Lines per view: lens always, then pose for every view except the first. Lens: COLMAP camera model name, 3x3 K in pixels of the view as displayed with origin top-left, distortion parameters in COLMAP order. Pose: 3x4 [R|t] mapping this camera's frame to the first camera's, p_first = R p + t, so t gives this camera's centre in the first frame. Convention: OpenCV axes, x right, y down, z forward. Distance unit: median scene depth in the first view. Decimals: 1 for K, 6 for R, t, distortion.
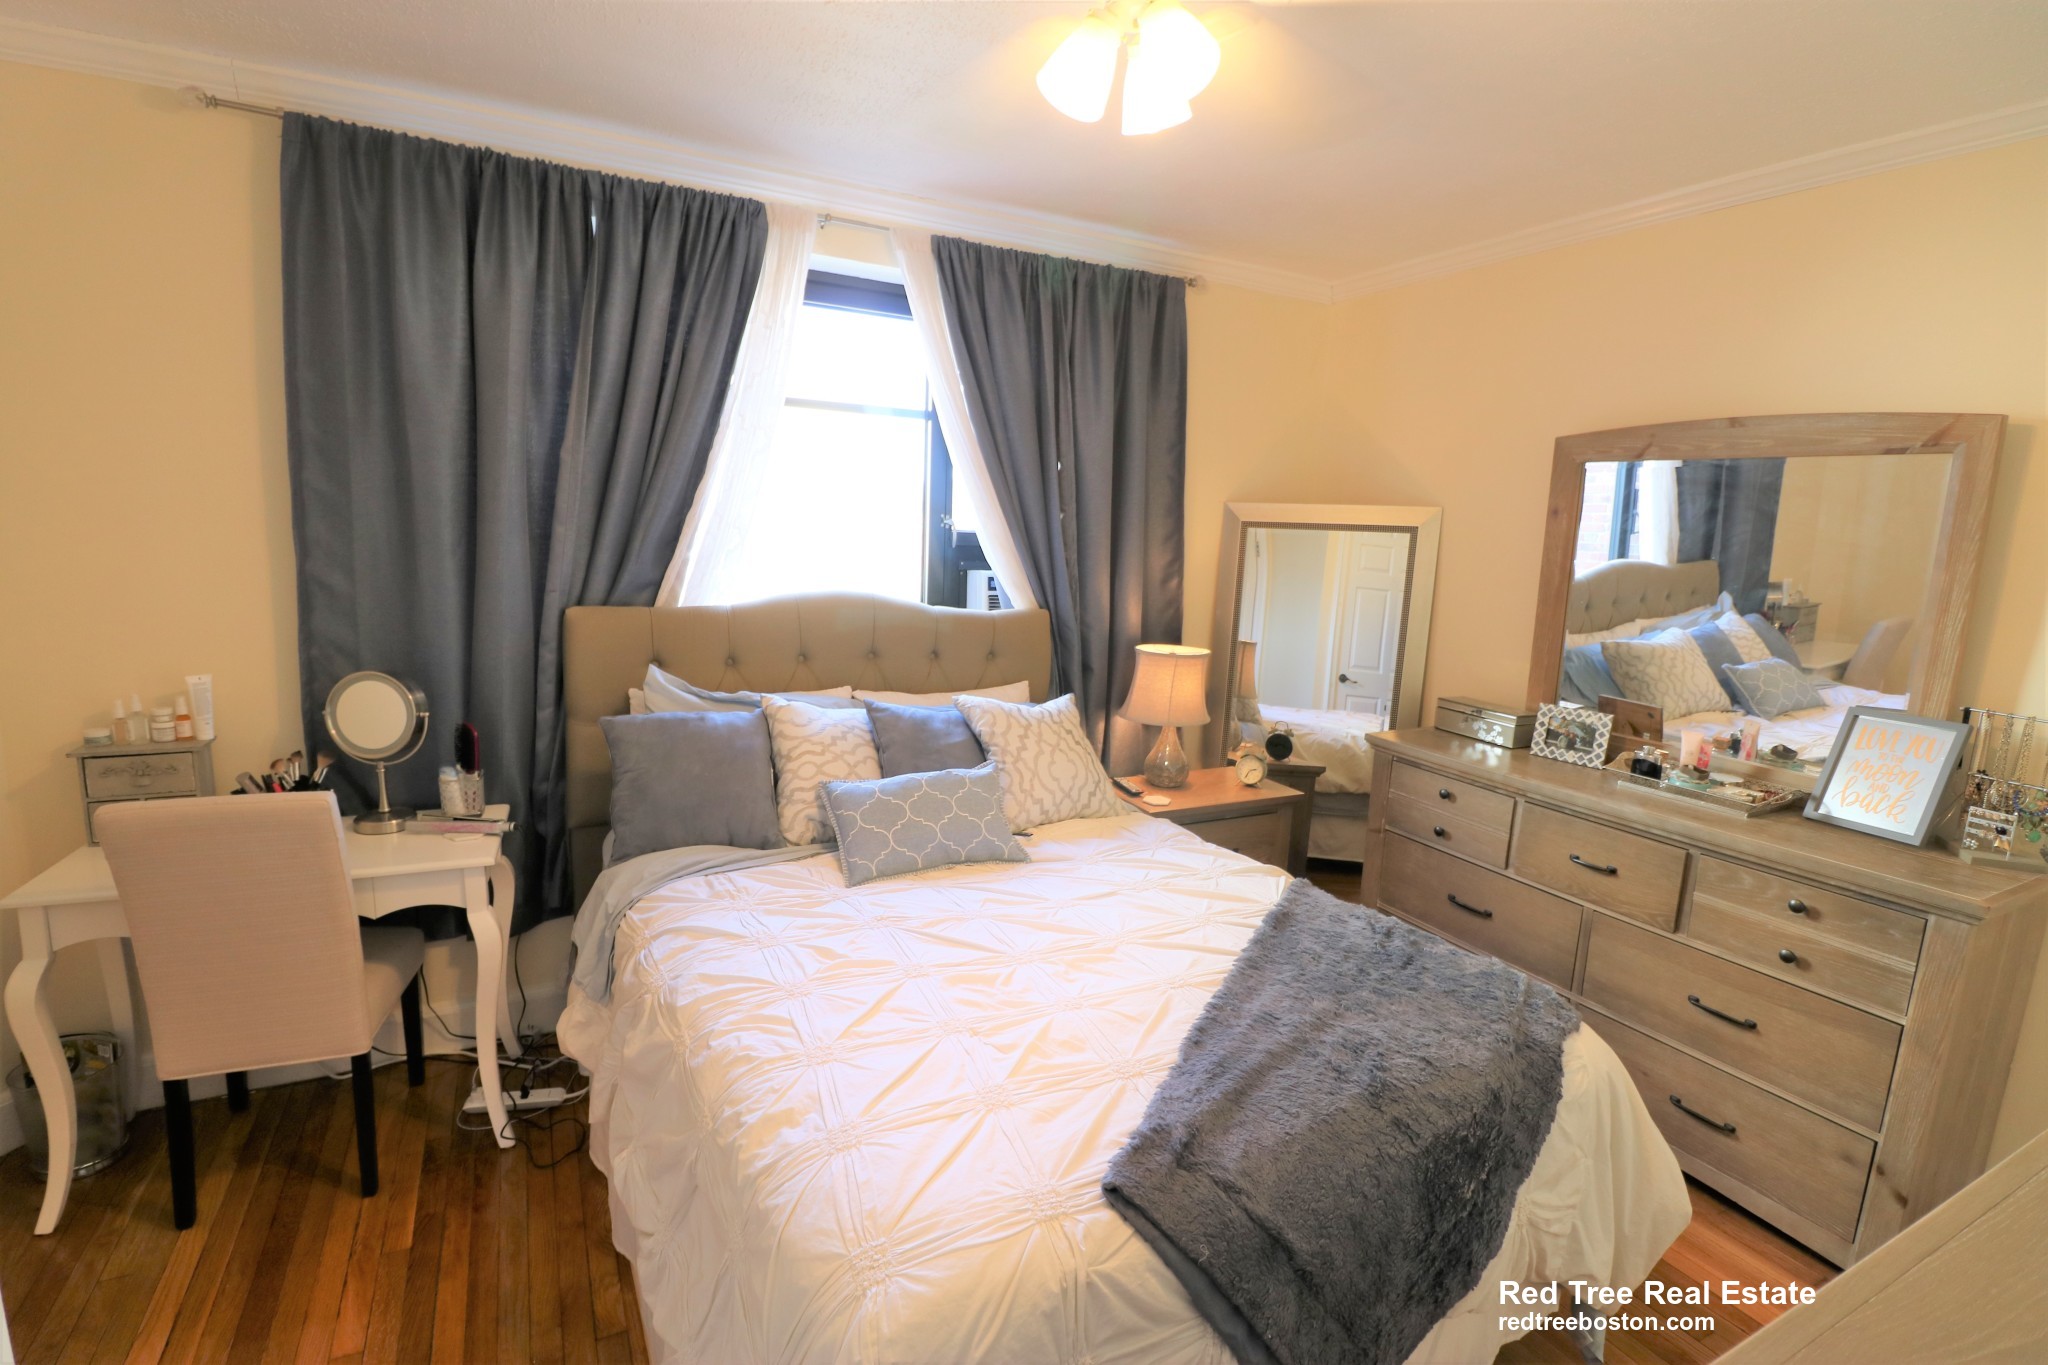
lens RADIAL K [[958.9, 0, 1012.8], [0, 958.9, 681.3], [0, 0, 1]] dist [0.000779, -0.000202]
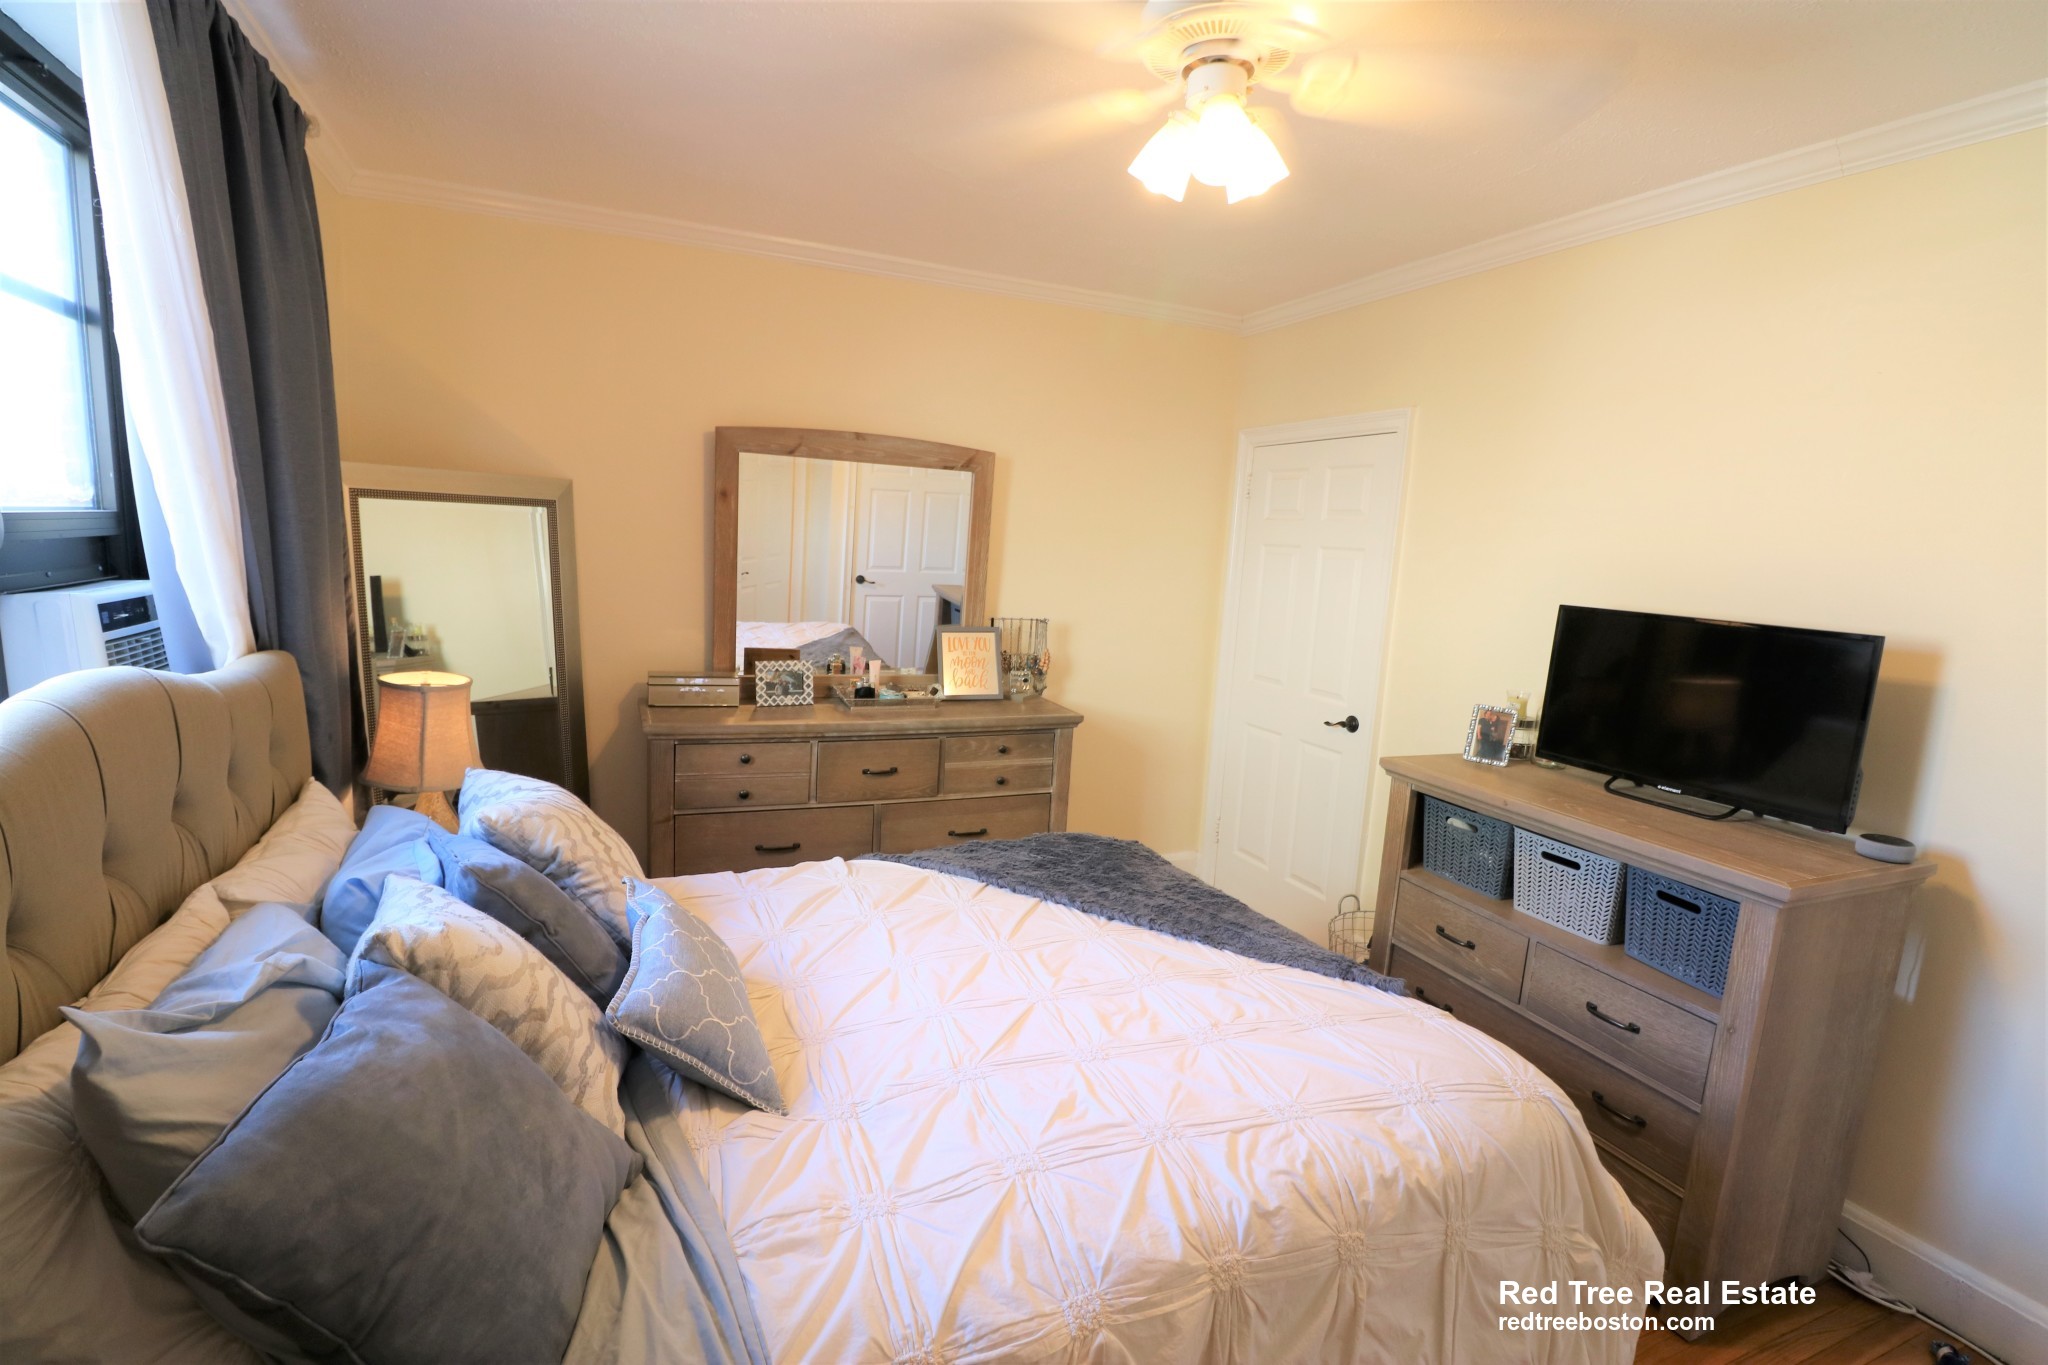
lens RADIAL K [[958.9, 0, 1008.1], [0, 958.9, 688.3], [0, 0, 1]] dist [0.000779, -0.000202]
pose [[0.076675, -0.193899, 0.978021, -0.628659], [0.115179, 0.976064, 0.184481, -0.138983], [-0.990381, 0.098502, 0.097173, 0.660624]]
